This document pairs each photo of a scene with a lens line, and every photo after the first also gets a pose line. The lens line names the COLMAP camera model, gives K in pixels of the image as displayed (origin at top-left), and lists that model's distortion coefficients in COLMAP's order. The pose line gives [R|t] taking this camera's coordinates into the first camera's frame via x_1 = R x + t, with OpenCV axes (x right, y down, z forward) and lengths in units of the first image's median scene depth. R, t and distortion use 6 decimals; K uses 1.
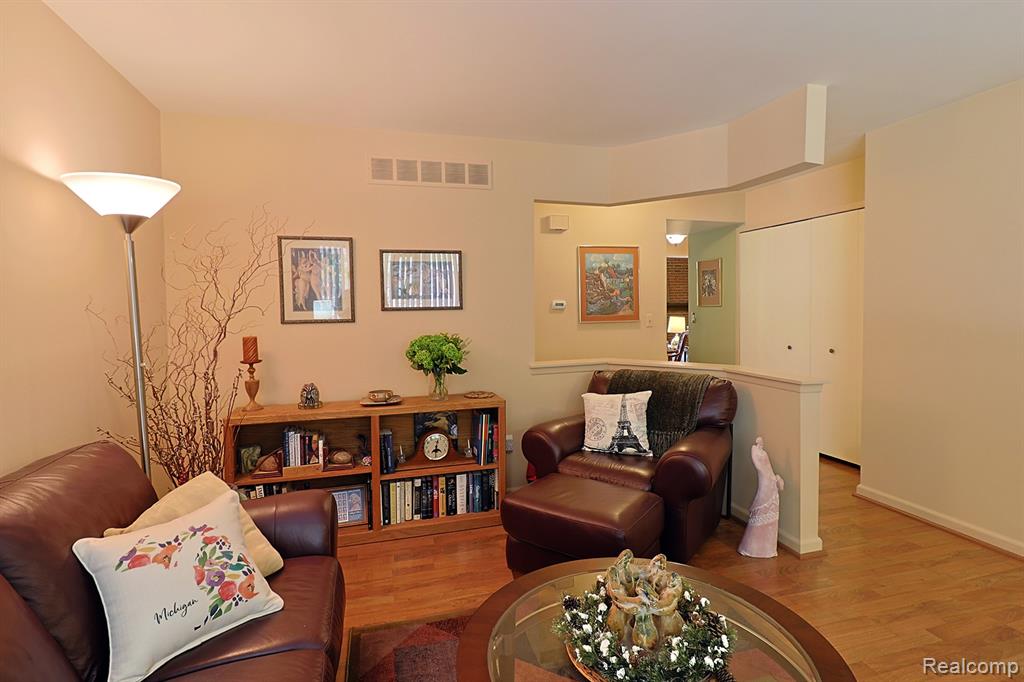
lens RADIAL K [[520.1, 0, 521.1], [0, 520.1, 323.3], [0, 0, 1]] dist [0.005068, -0.002535]
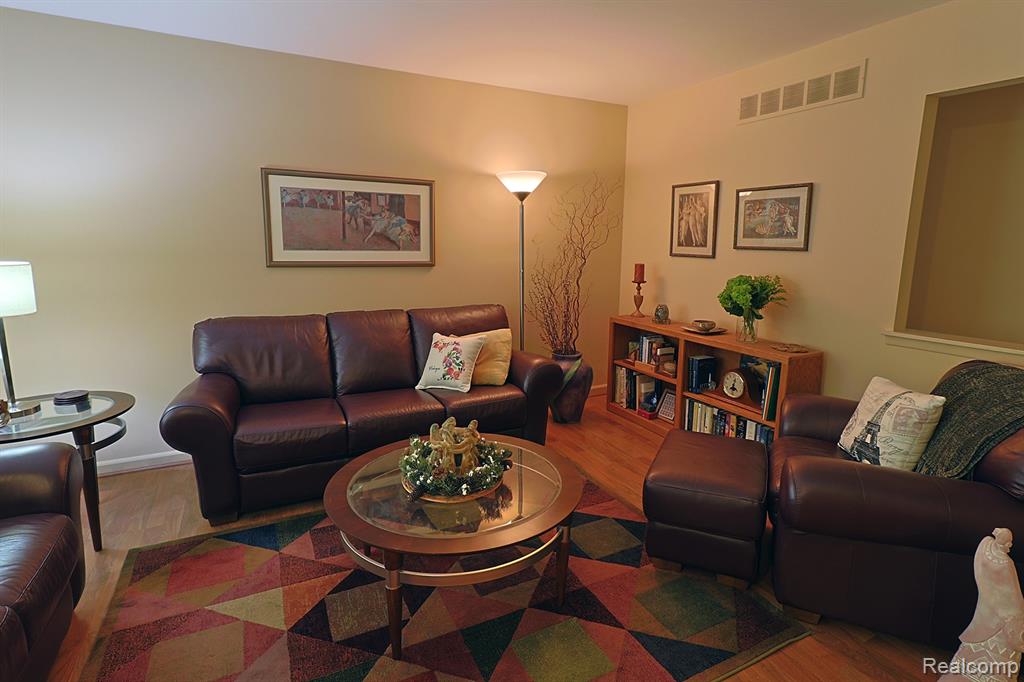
lens RADIAL K [[520.1, 0, 521.1], [0, 520.1, 323.3], [0, 0, 1]] dist [0.005068, -0.002535]
pose [[0.201115, 0.177477, -0.963356, 0.721546], [-0.049979, 0.984028, 0.170851, -0.036230], [0.978292, 0.013787, 0.206773, 0.381020]]
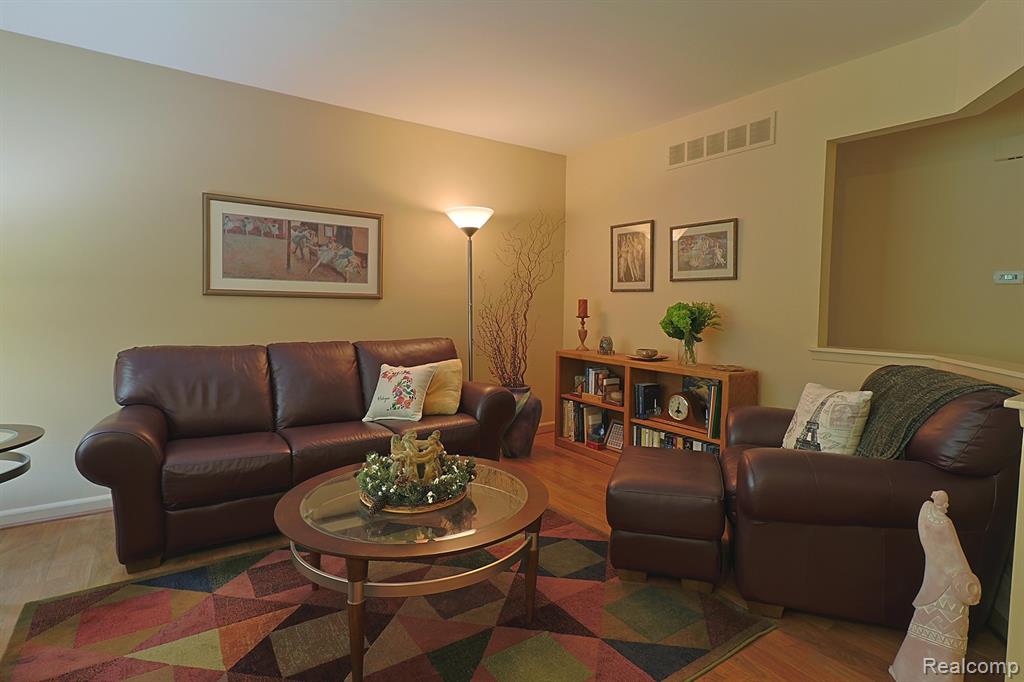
lens RADIAL K [[520.1, 0, 521.1], [0, 520.1, 323.3], [0, 0, 1]] dist [0.005068, -0.002535]
pose [[0.327515, 0.058962, -0.943004, 0.729114], [-0.051525, 0.997680, 0.044486, 0.034468], [0.943440, 0.034018, 0.329793, 0.342551]]
